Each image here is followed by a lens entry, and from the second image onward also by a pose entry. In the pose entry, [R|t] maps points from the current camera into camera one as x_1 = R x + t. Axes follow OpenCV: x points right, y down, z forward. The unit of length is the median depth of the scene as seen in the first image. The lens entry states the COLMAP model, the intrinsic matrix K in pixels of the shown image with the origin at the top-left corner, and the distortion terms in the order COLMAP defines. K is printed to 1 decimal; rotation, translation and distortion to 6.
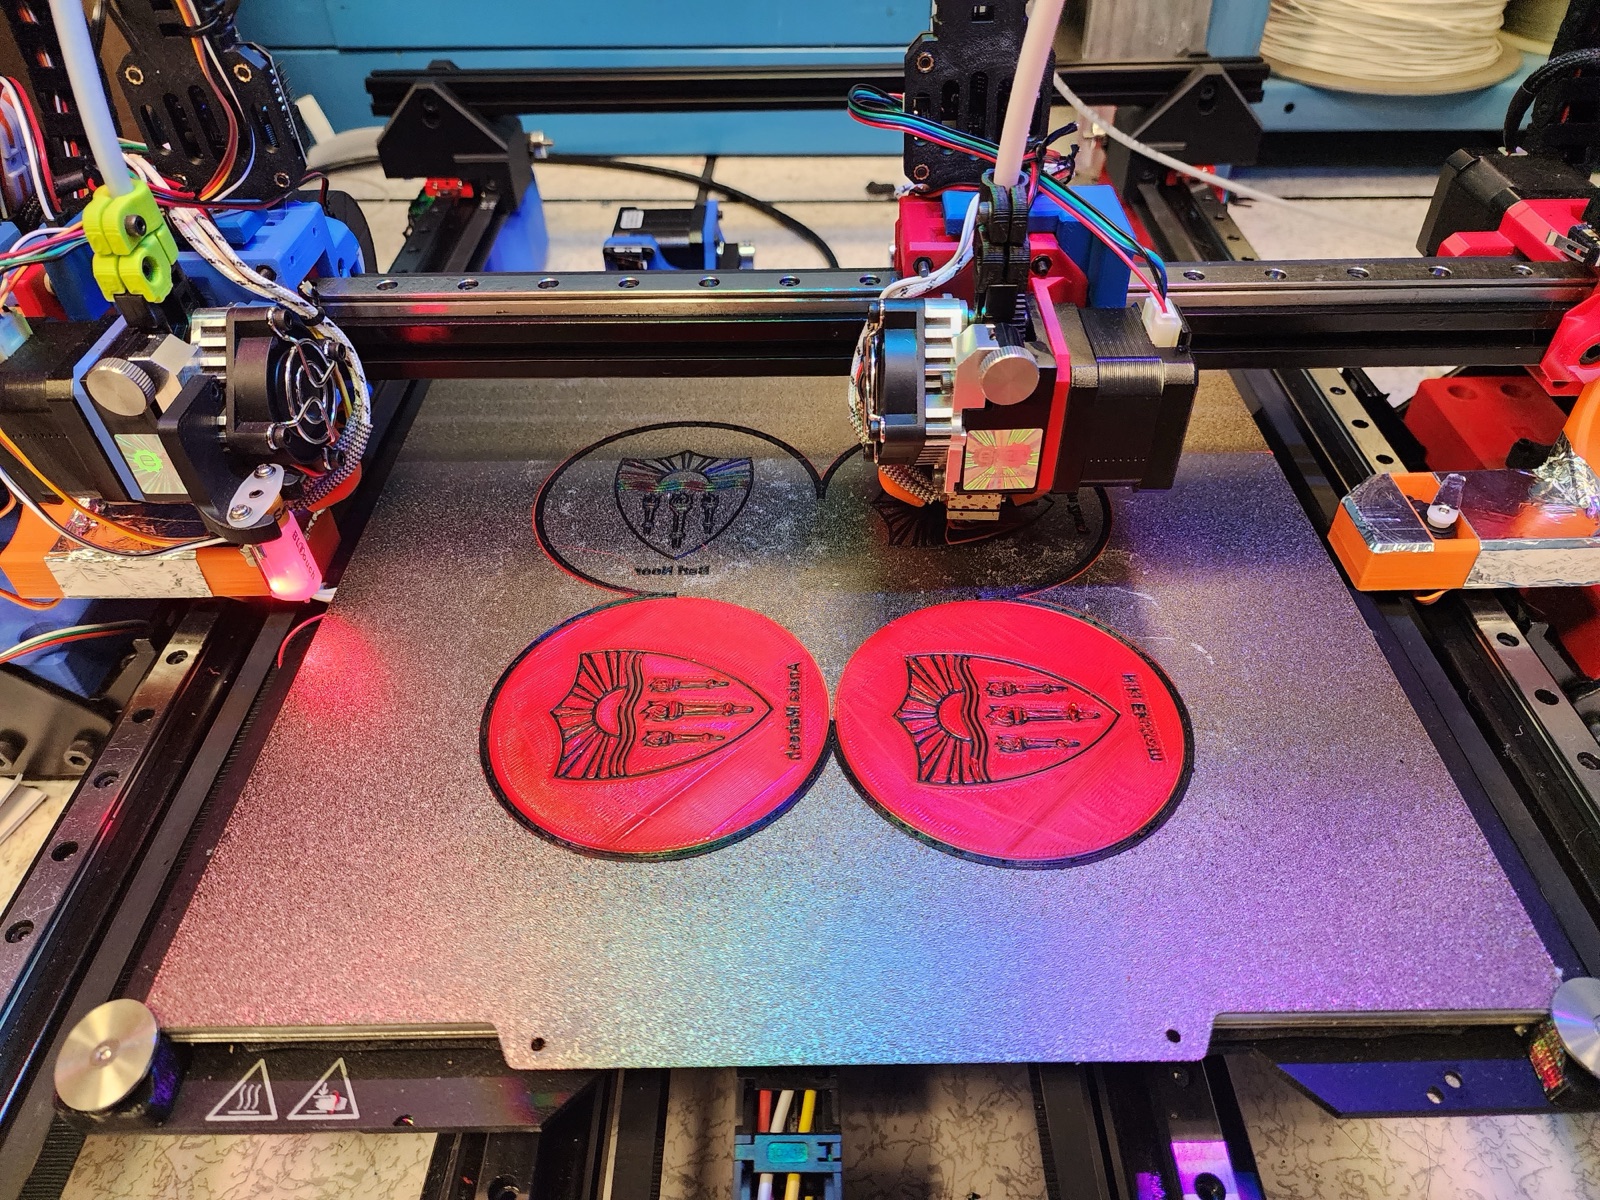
lens RADIAL K [[1061.3, 0, 800.0], [0, 1061.3, 600.0], [0, 0, 1]] dist [-0.001734, -0.000442]
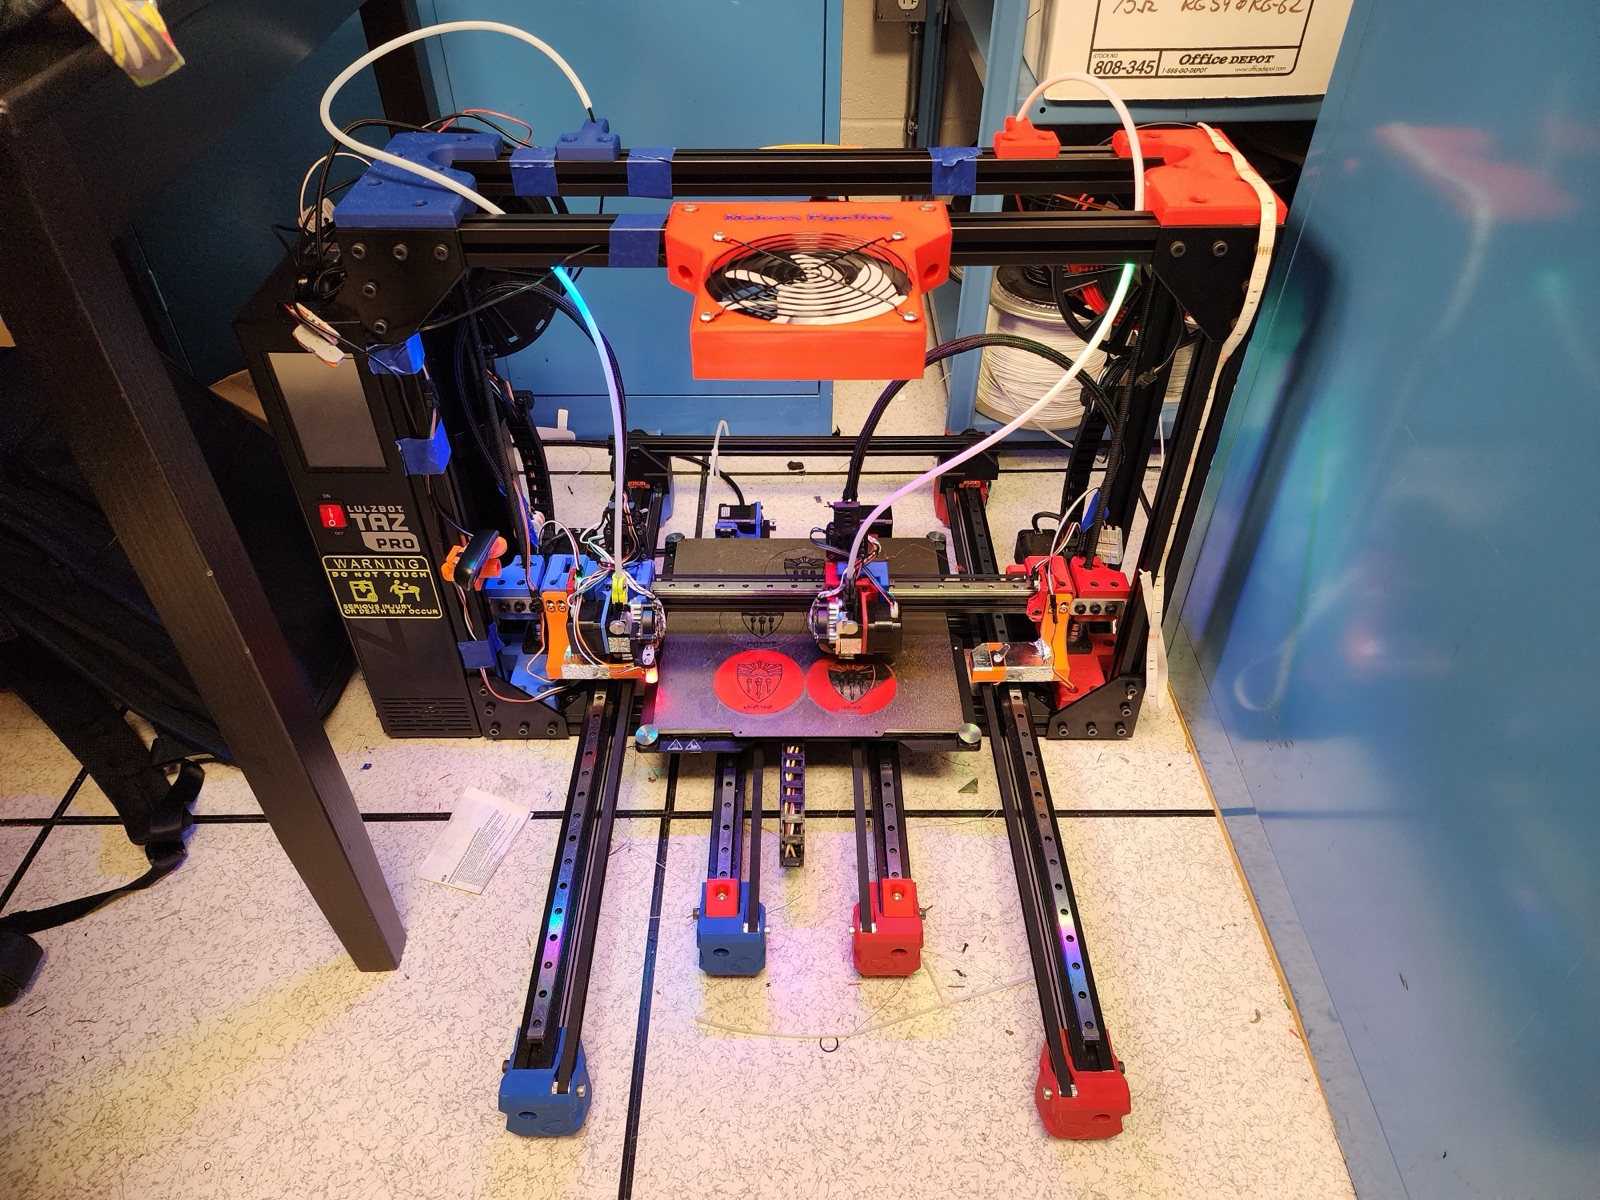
lens RADIAL K [[1061.3, 0, 800.0], [0, 1061.3, 600.0], [0, 0, 1]] dist [-0.001734, -0.000442]
pose [[0.999888, 0.014963, -0.000950, 0.016134], [-0.014991, 0.998741, -0.047866, -0.095604], [0.000233, 0.047875, 0.998853, -2.211643]]
